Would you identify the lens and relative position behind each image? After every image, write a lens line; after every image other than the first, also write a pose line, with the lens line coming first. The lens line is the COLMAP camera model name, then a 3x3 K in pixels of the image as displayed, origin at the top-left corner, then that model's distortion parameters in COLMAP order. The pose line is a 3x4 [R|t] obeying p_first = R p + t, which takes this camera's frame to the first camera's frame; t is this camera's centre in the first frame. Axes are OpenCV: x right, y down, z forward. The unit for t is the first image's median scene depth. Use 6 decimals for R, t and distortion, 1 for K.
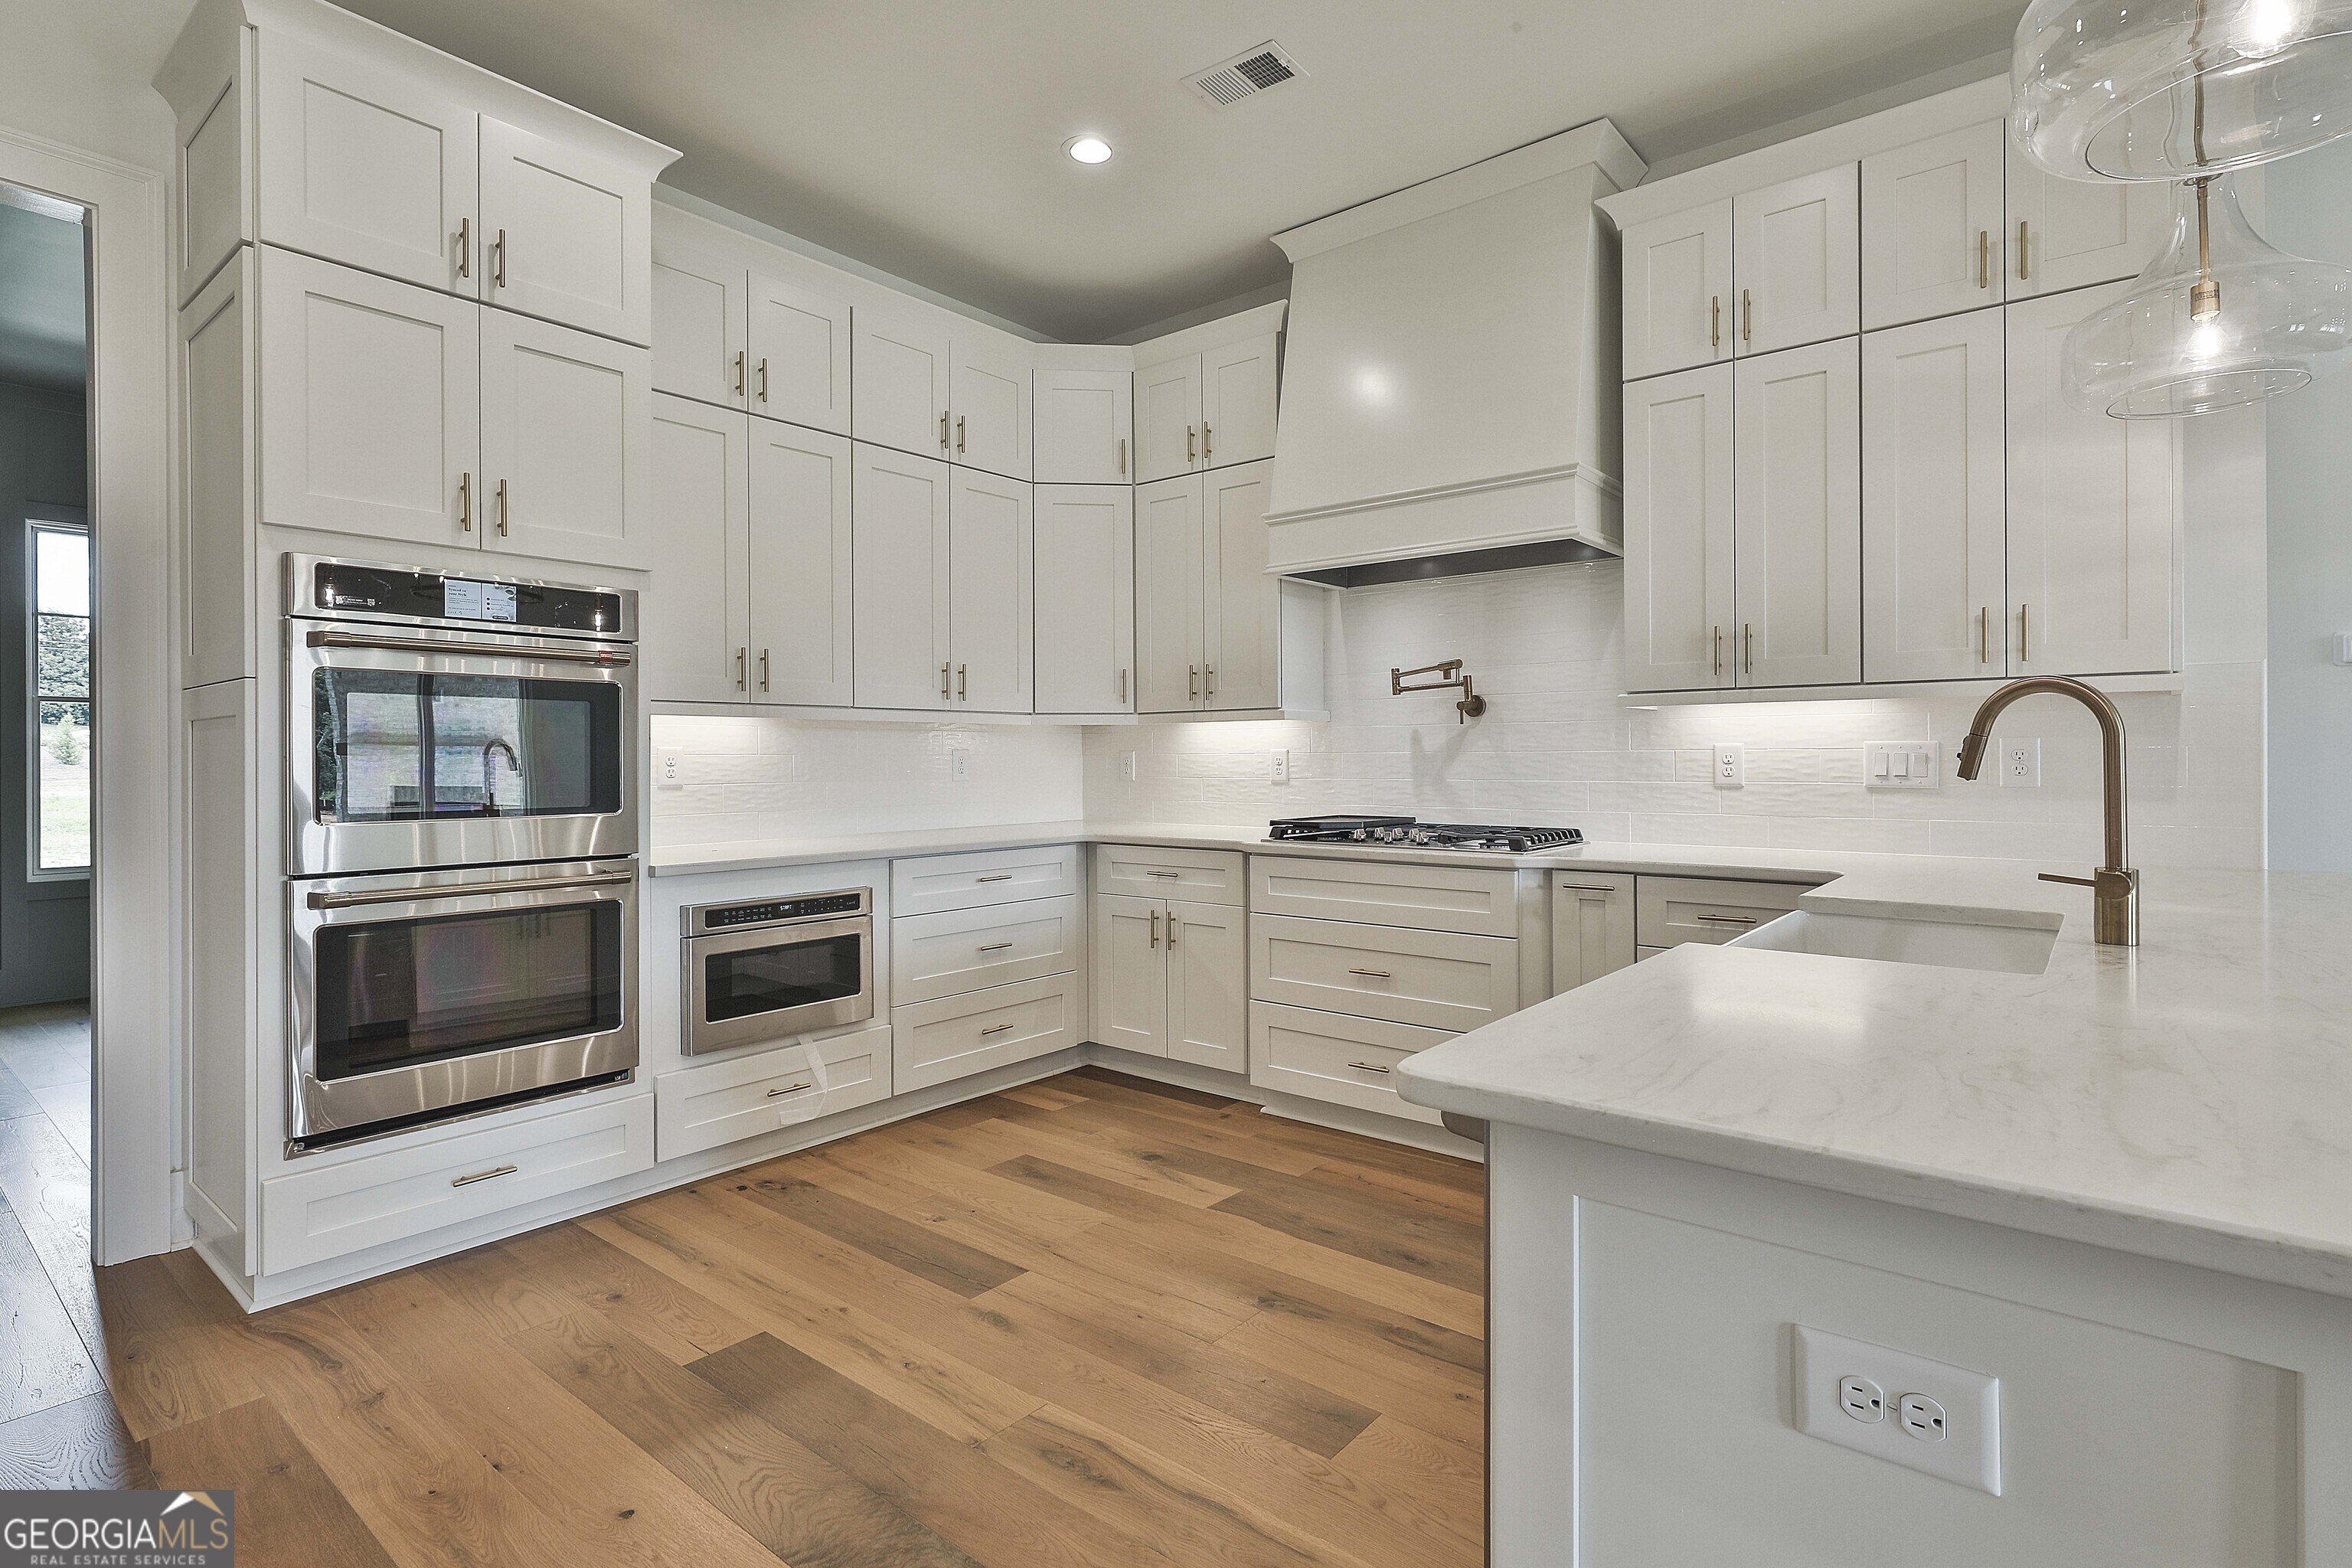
lens RADIAL K [[1143.3, 0, 1180.2], [0, 1143.3, 767.9], [0, 0, 1]] dist [-0.010504, 0.000312]
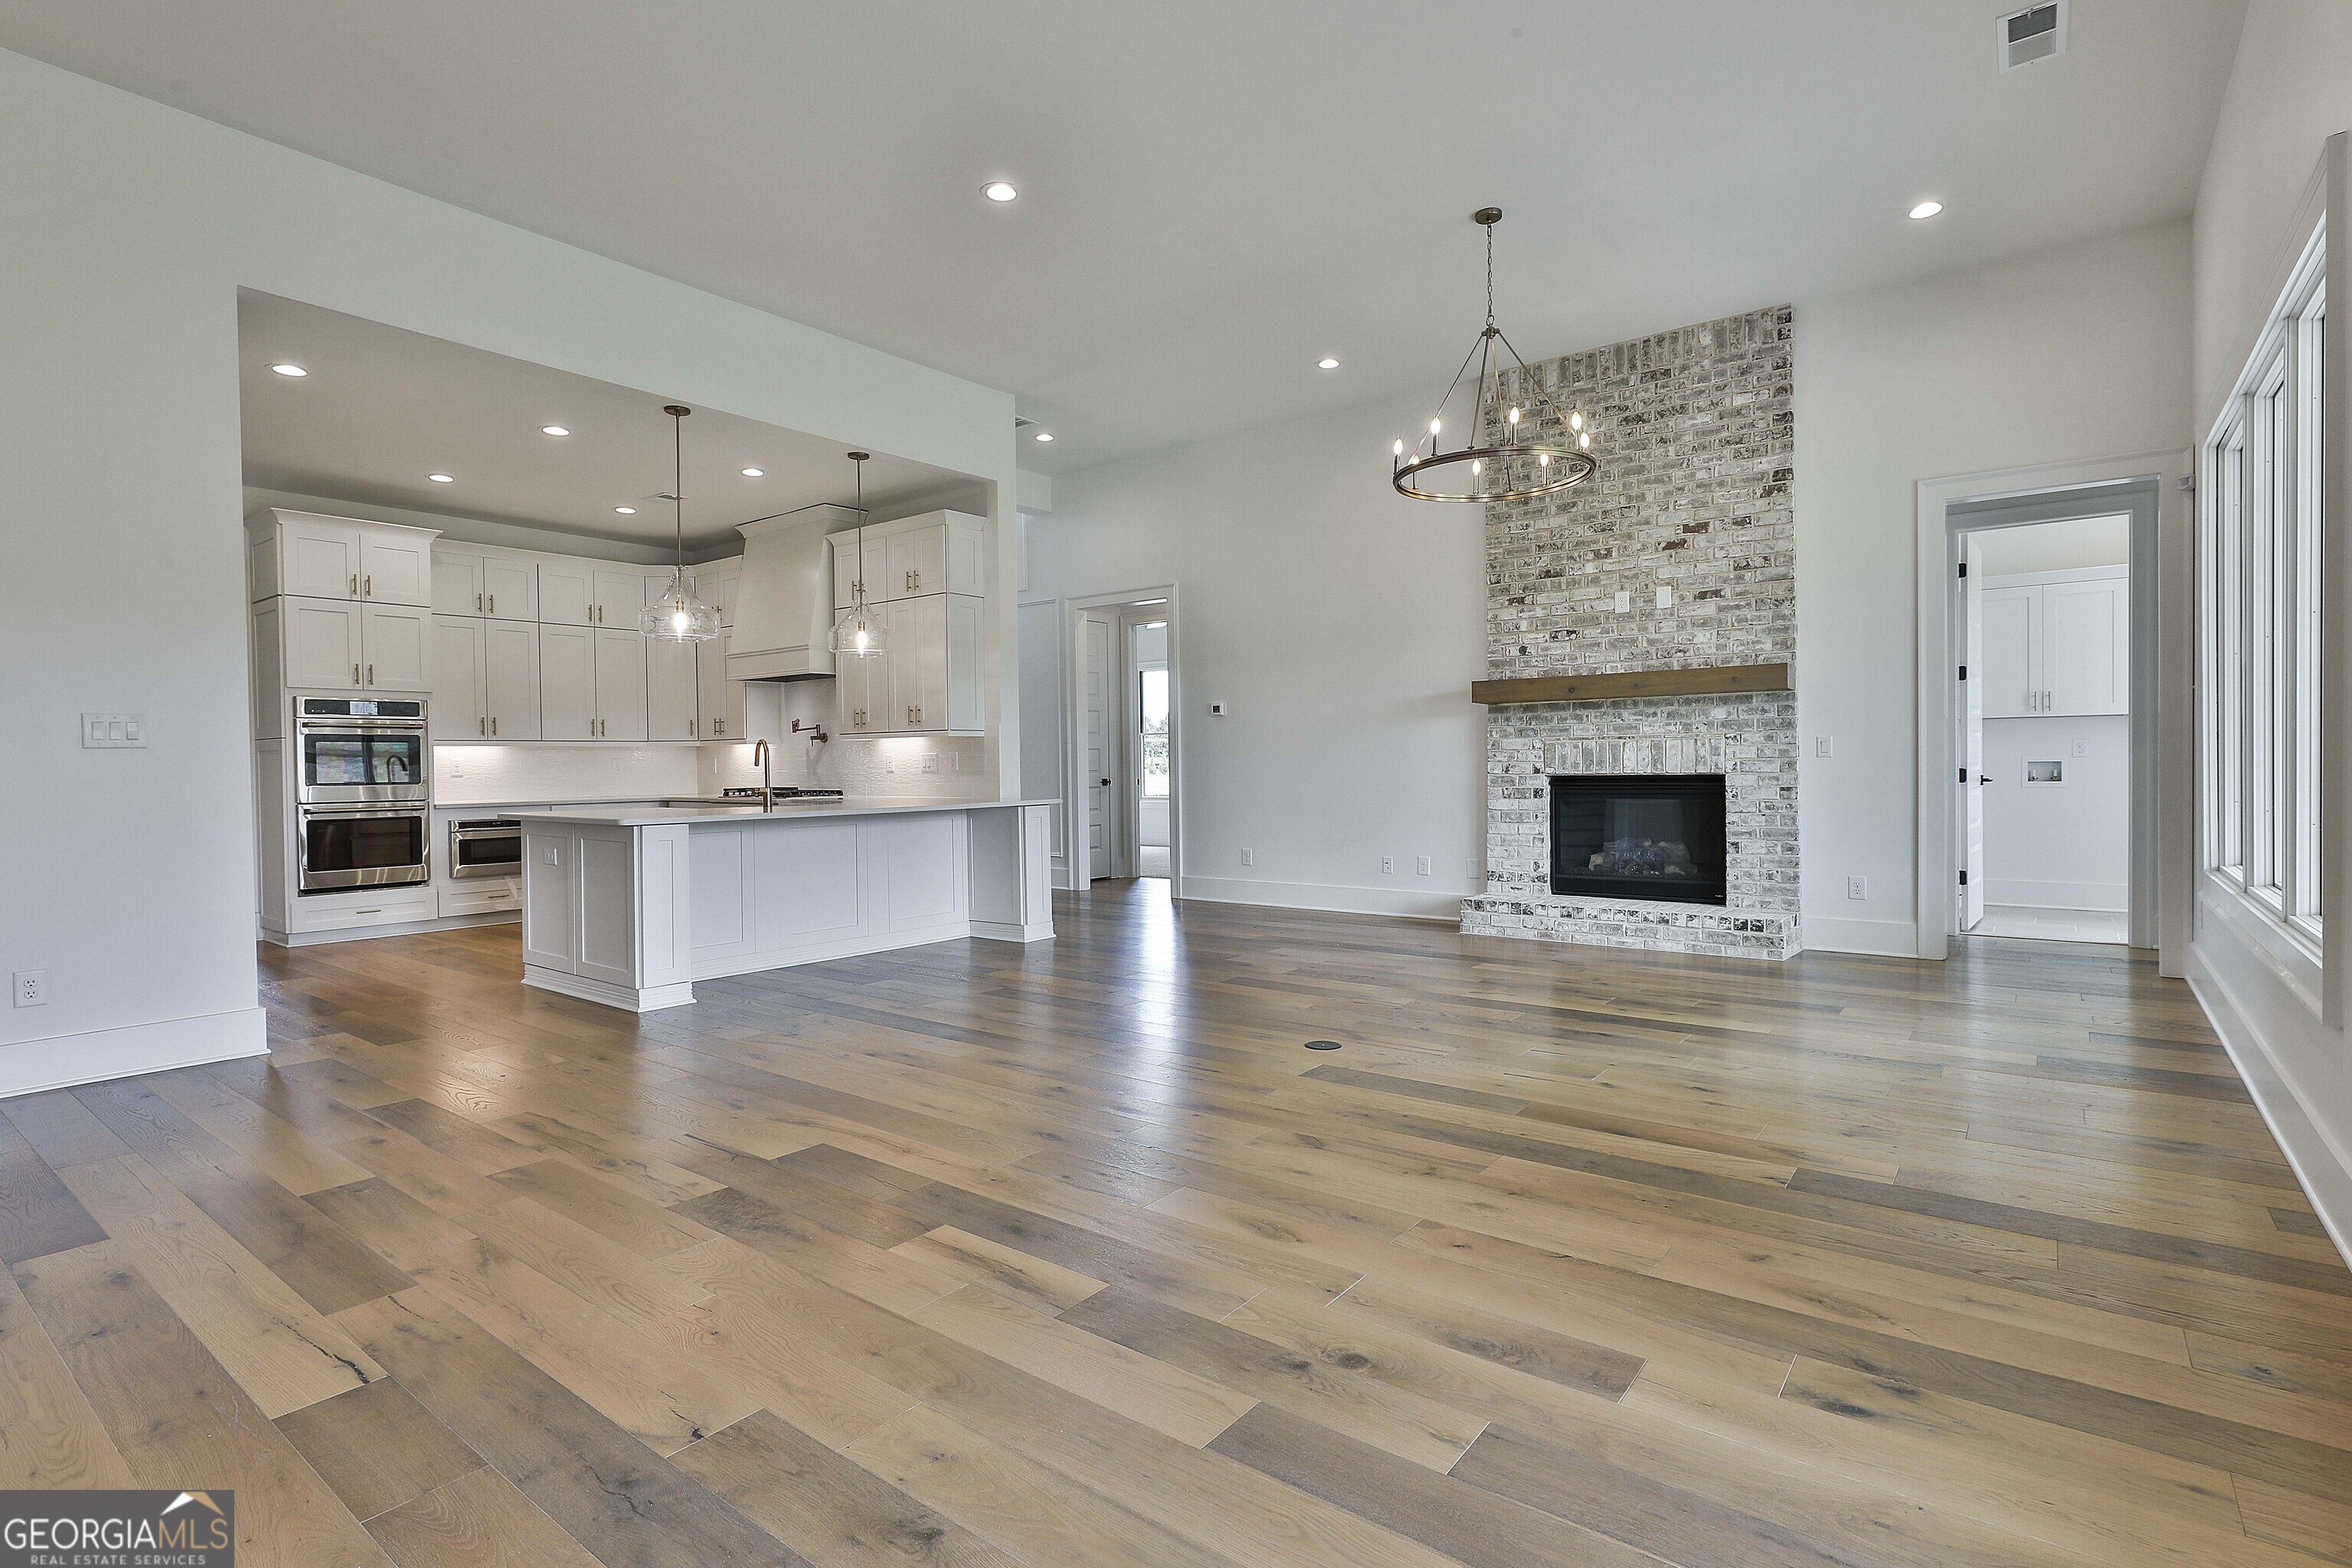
lens RADIAL K [[1136.6, 0, 1176.0], [0, 1136.6, 784.0], [0, 0, 1]] dist [-0.000259, 0.000216]
pose [[0.999786, -0.005784, 0.019866, 1.201609], [0.005501, 0.999883, 0.014254, 0.011470], [-0.019946, -0.014142, 0.999701, -1.665721]]
